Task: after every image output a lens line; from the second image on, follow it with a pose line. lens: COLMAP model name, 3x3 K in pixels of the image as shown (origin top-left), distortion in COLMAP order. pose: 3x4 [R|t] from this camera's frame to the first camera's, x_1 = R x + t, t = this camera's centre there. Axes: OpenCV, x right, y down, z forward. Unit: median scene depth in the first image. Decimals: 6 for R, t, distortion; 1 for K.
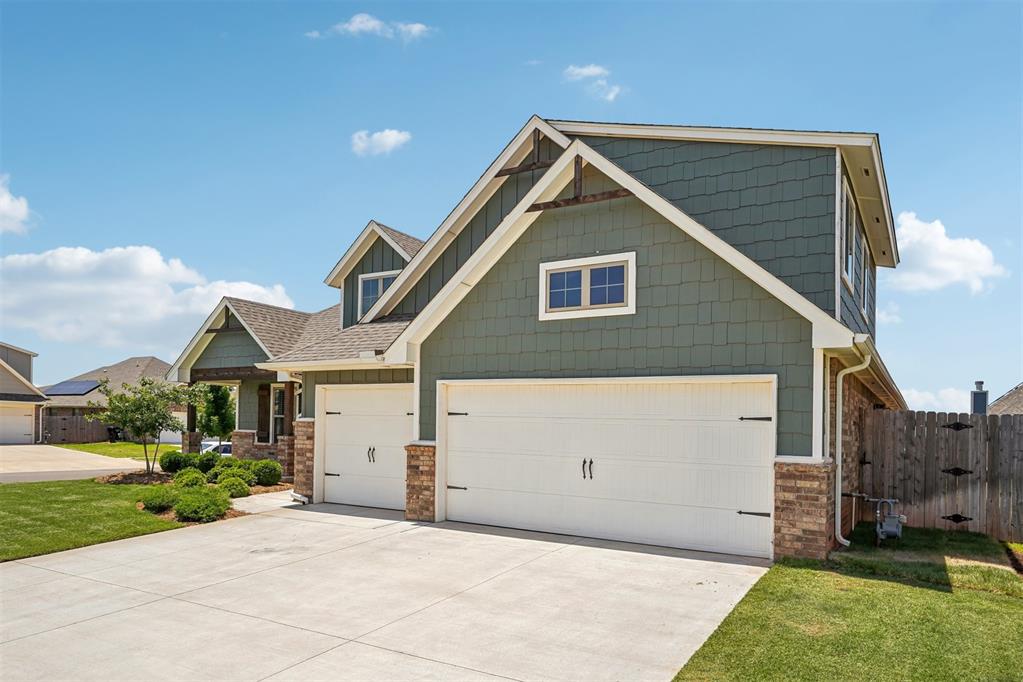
lens RADIAL K [[680.8, 0, 510.2], [0, 680.8, 423.8], [0, 0, 1]] dist [0.001534, 0.000678]
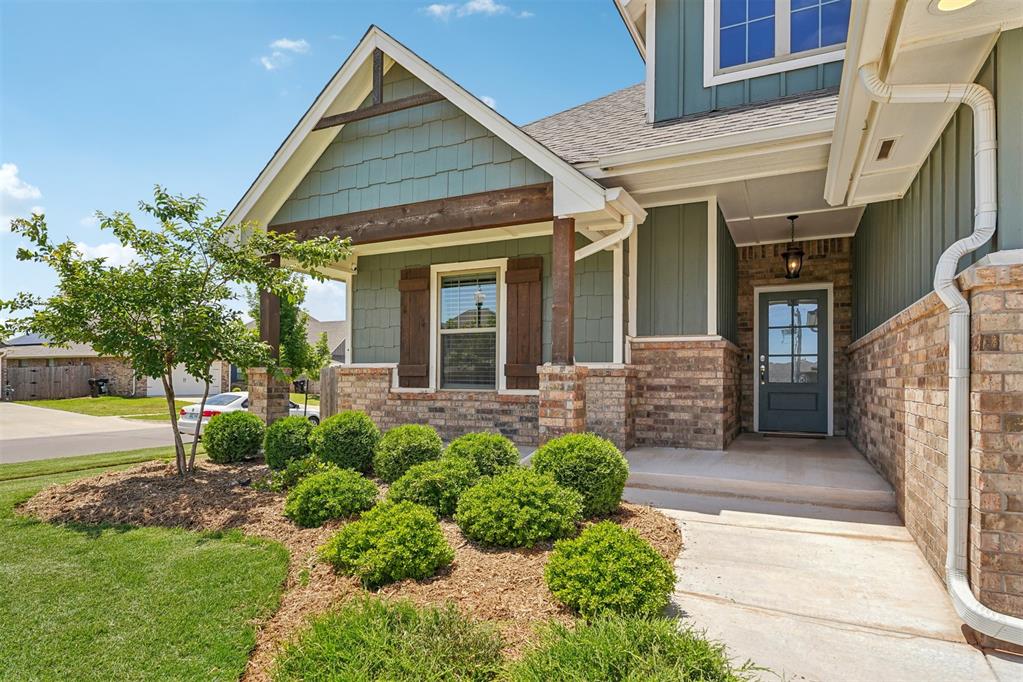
lens RADIAL K [[579.3, 0, 515.8], [0, 579.3, 366.8], [0, 0, 1]] dist [-0.000876, -0.000105]
pose [[0.994993, -0.021687, 0.097559, -0.578488], [0.022570, 0.999714, -0.007963, 0.030916], [-0.097358, 0.010125, 0.995198, 1.016810]]
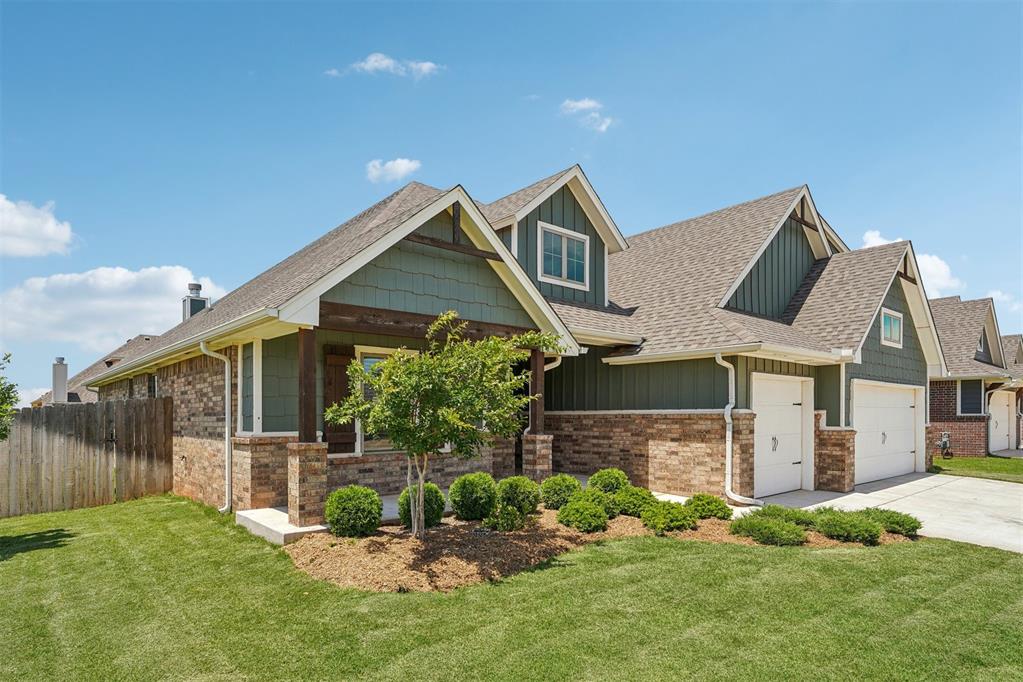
lens RADIAL K [[603.4, 0, 480.6], [0, 603.4, 409.8], [0, 0, 1]] dist [-0.000136, 0.000158]
pose [[0.296482, -0.023847, 0.954741, -1.379555], [-0.000101, 0.999687, 0.025001, -0.033193], [-0.955038, -0.007509, 0.296387, 1.316961]]
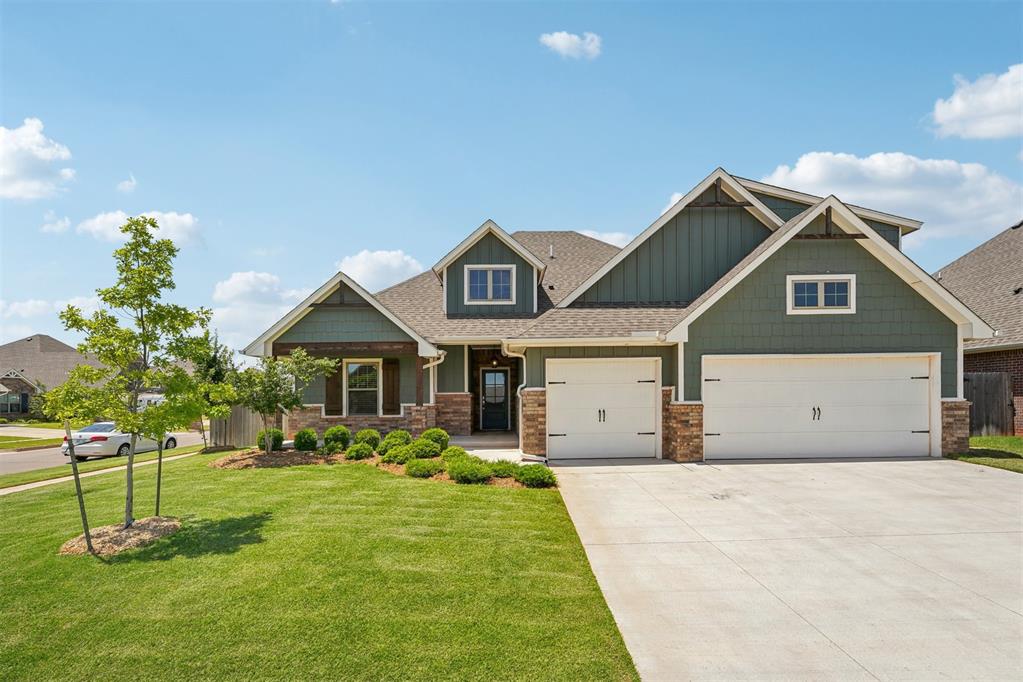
lens RADIAL K [[487.1, 0, 512.7], [0, 487.1, 396.5], [0, 0, 1]] dist [-0.001181, -0.000242]
pose [[0.842906, -0.038149, 0.536707, -0.930035], [0.031845, 0.999272, 0.021015, -0.014658], [-0.537117, -0.000622, 0.843507, 0.394710]]
